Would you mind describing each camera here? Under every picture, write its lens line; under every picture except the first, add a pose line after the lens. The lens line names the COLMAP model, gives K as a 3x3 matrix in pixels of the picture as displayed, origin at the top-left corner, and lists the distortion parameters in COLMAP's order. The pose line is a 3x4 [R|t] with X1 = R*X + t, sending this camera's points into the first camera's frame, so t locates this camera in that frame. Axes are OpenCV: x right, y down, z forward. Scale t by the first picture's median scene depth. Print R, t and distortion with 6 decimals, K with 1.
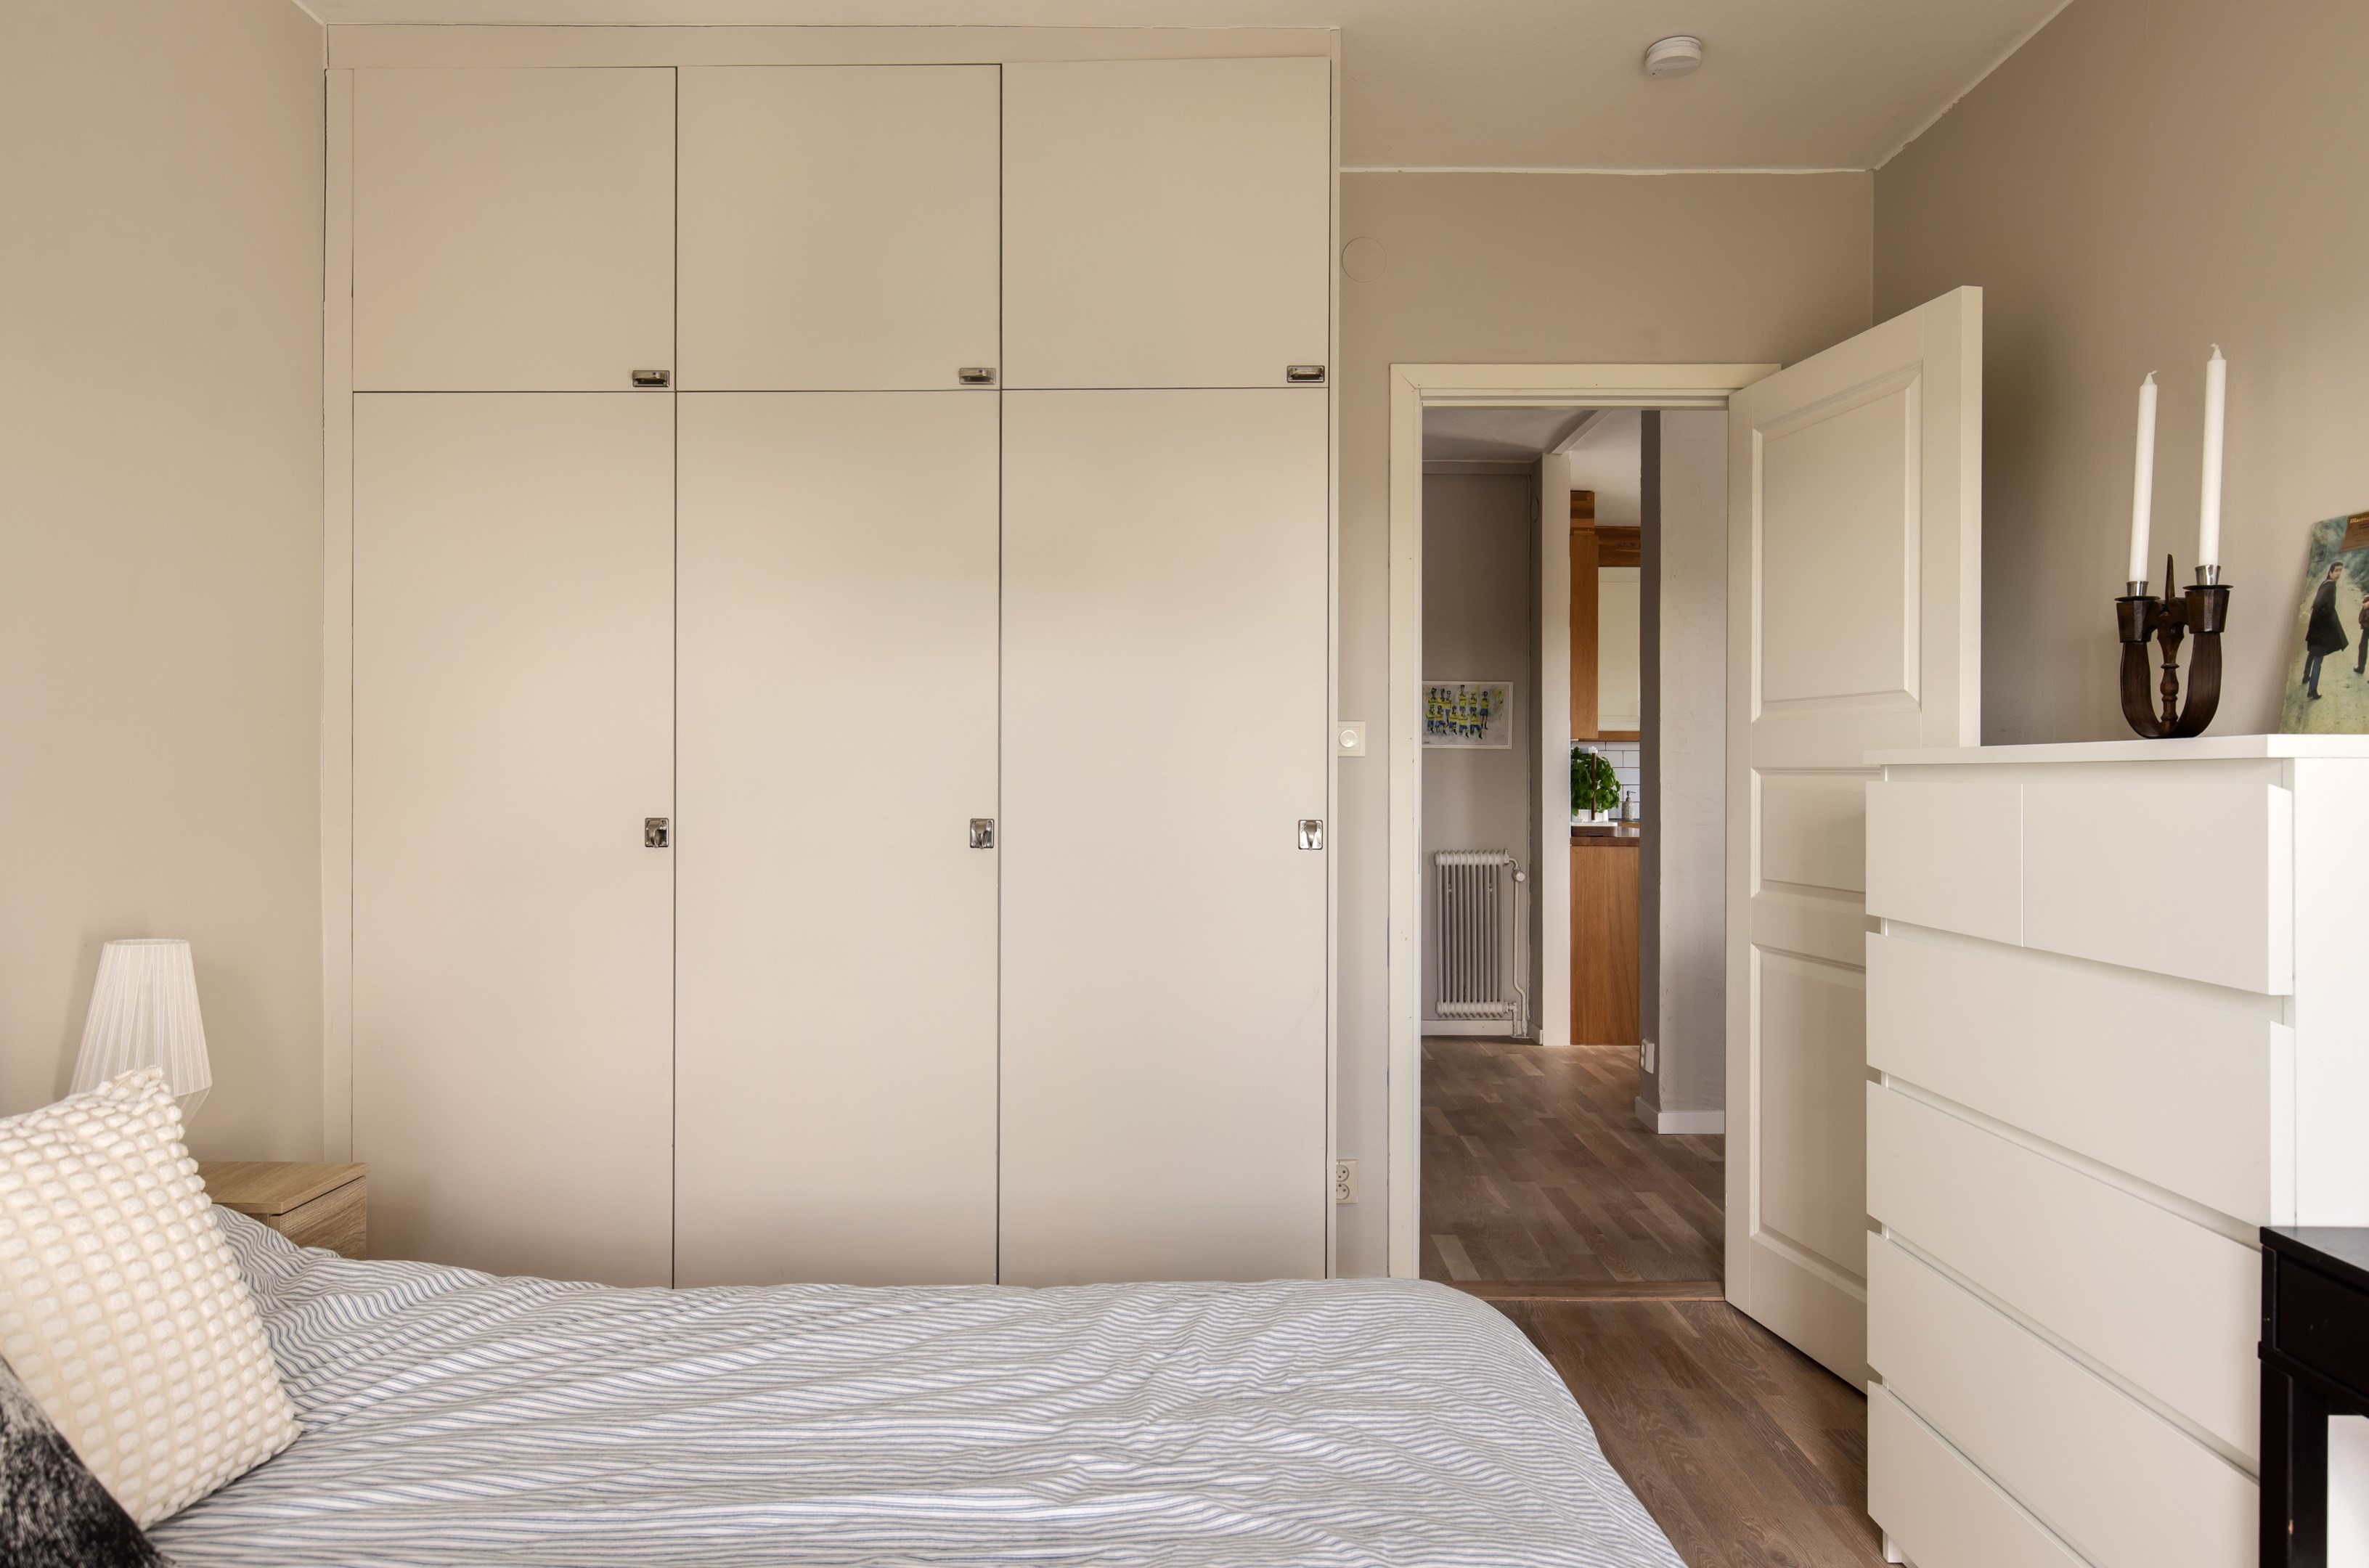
lens RADIAL K [[1397.0, 0, 1180.8], [0, 1397.0, 773.7], [0, 0, 1]] dist [0.000357, -0.000051]
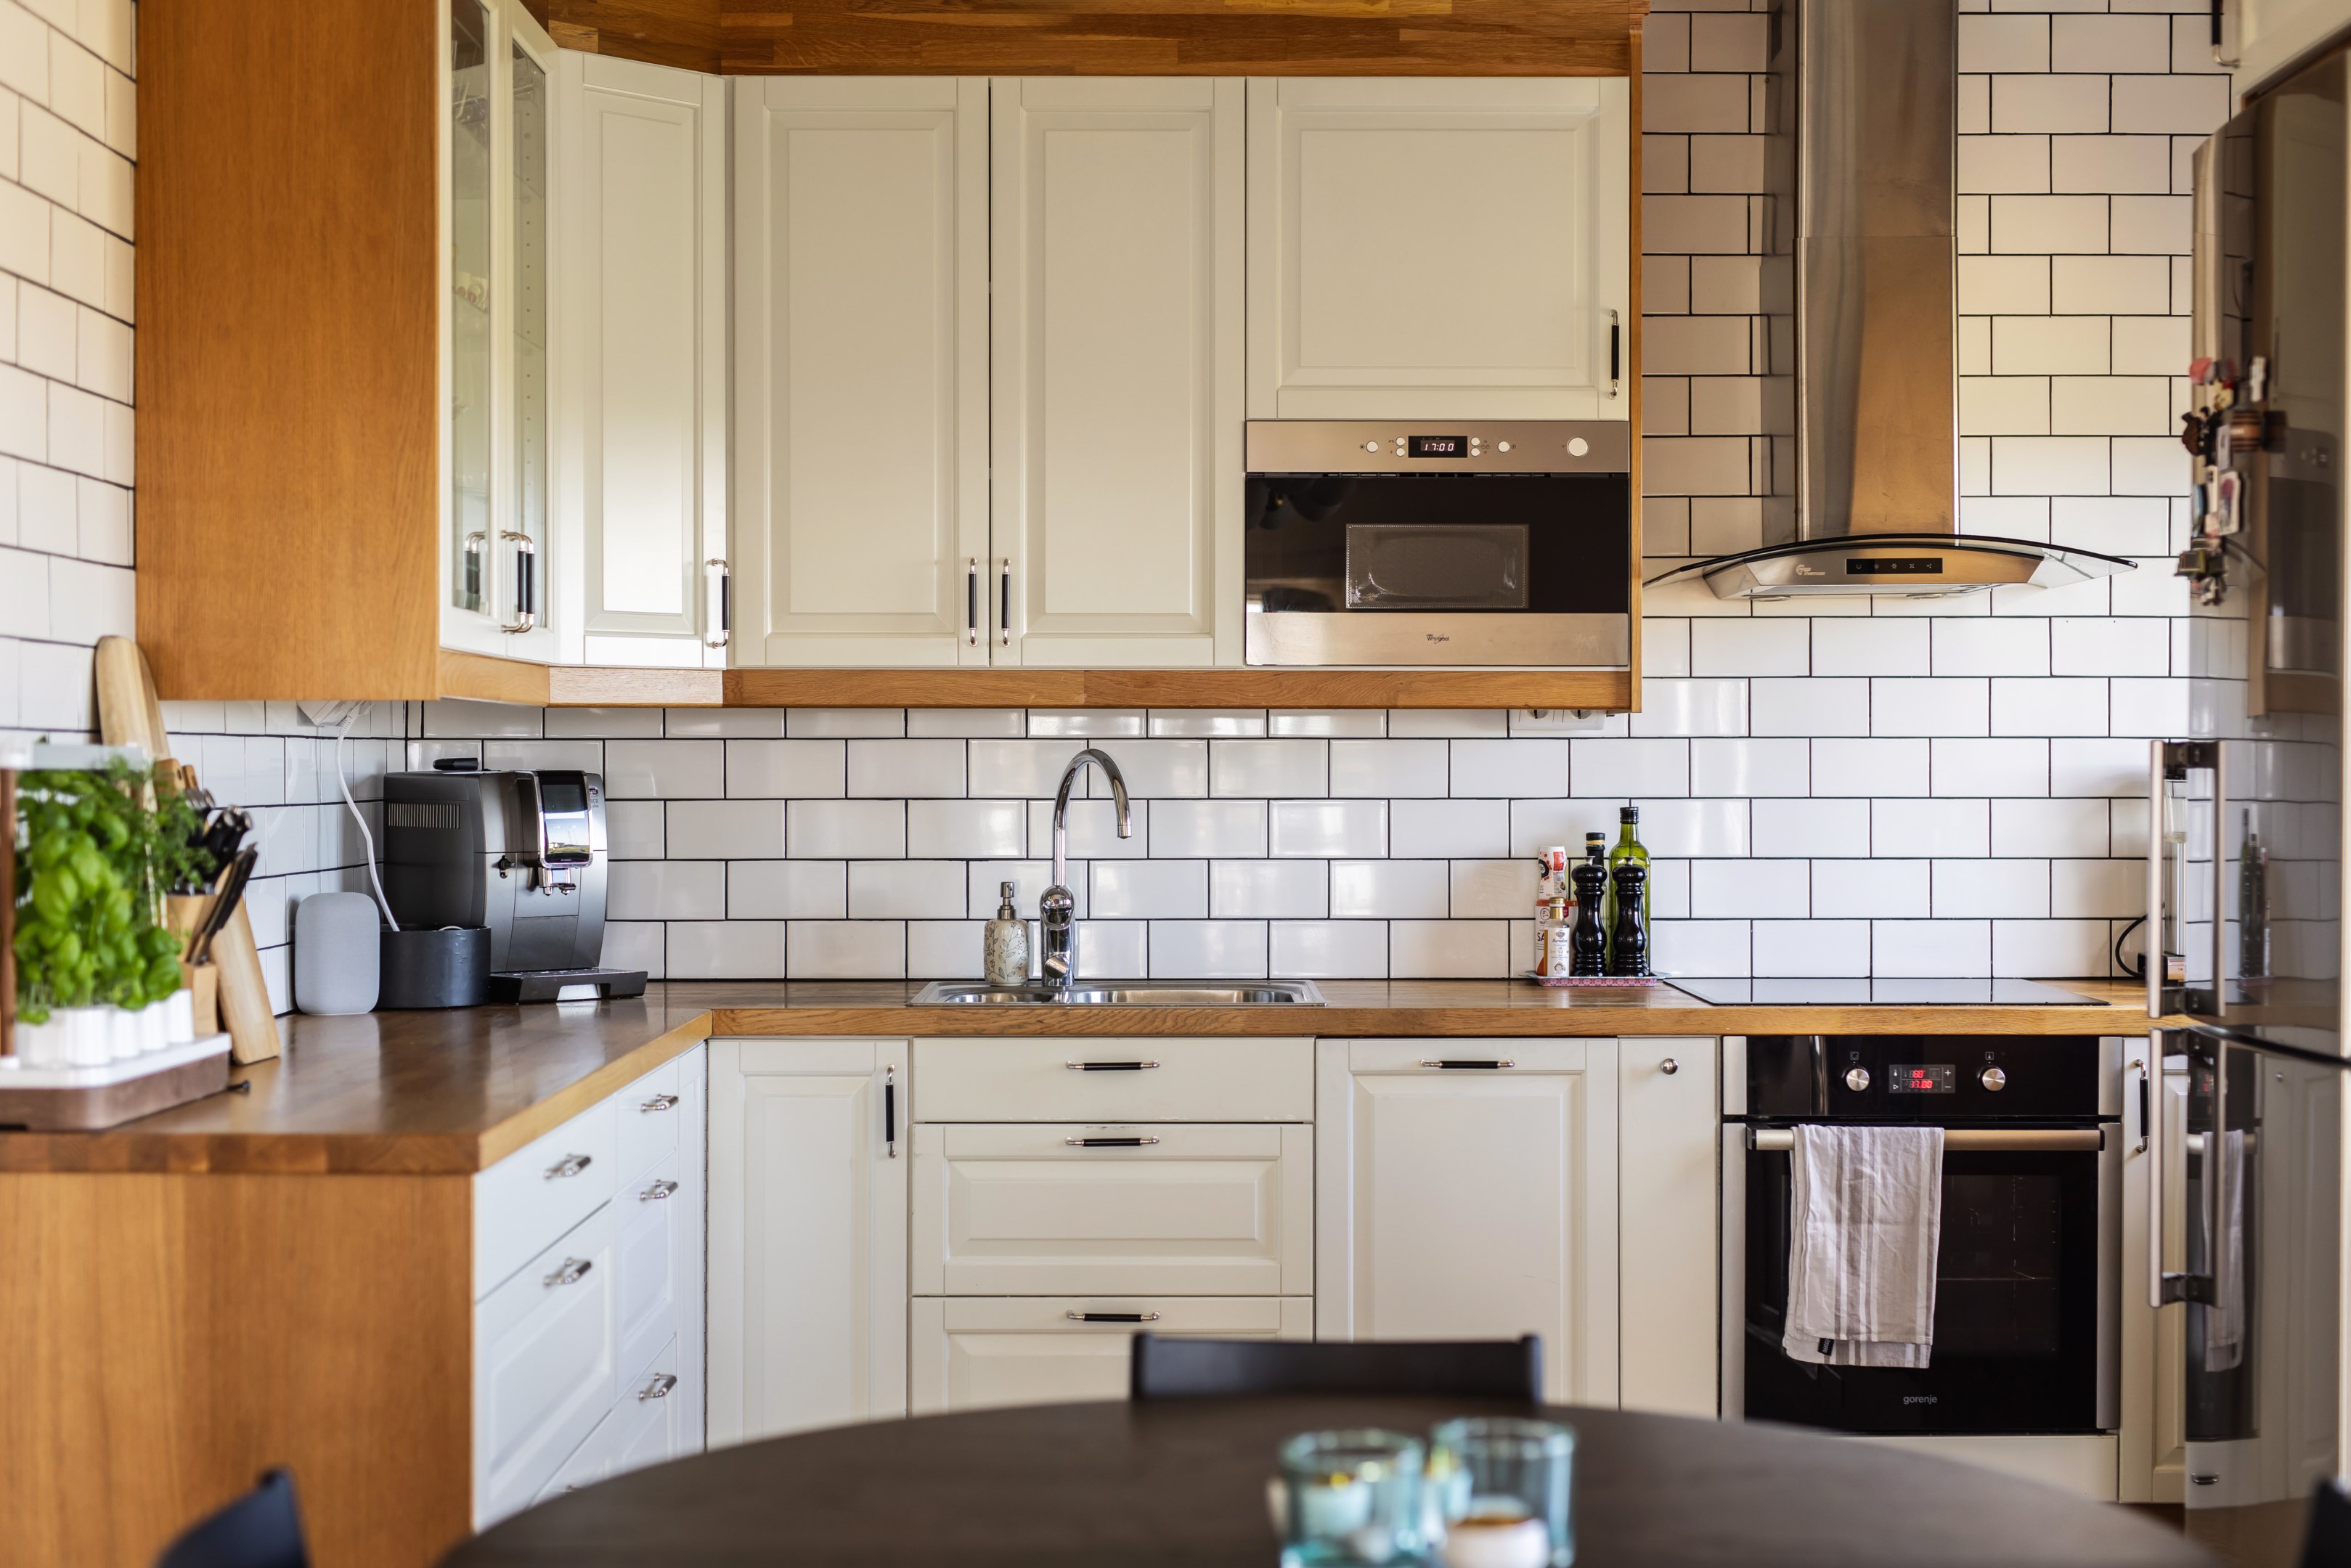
lens RADIAL K [[3298.4, 0, 1214.7], [0, 3298.4, 783.1], [0, 0, 1]] dist [-0.009002, 0.102408]
pose [[0.999711, -0.002862, 0.023880, 0.484035], [0.002722, 0.999979, 0.005883, -0.014690], [-0.023897, -0.005816, 0.999698, 0.453593]]
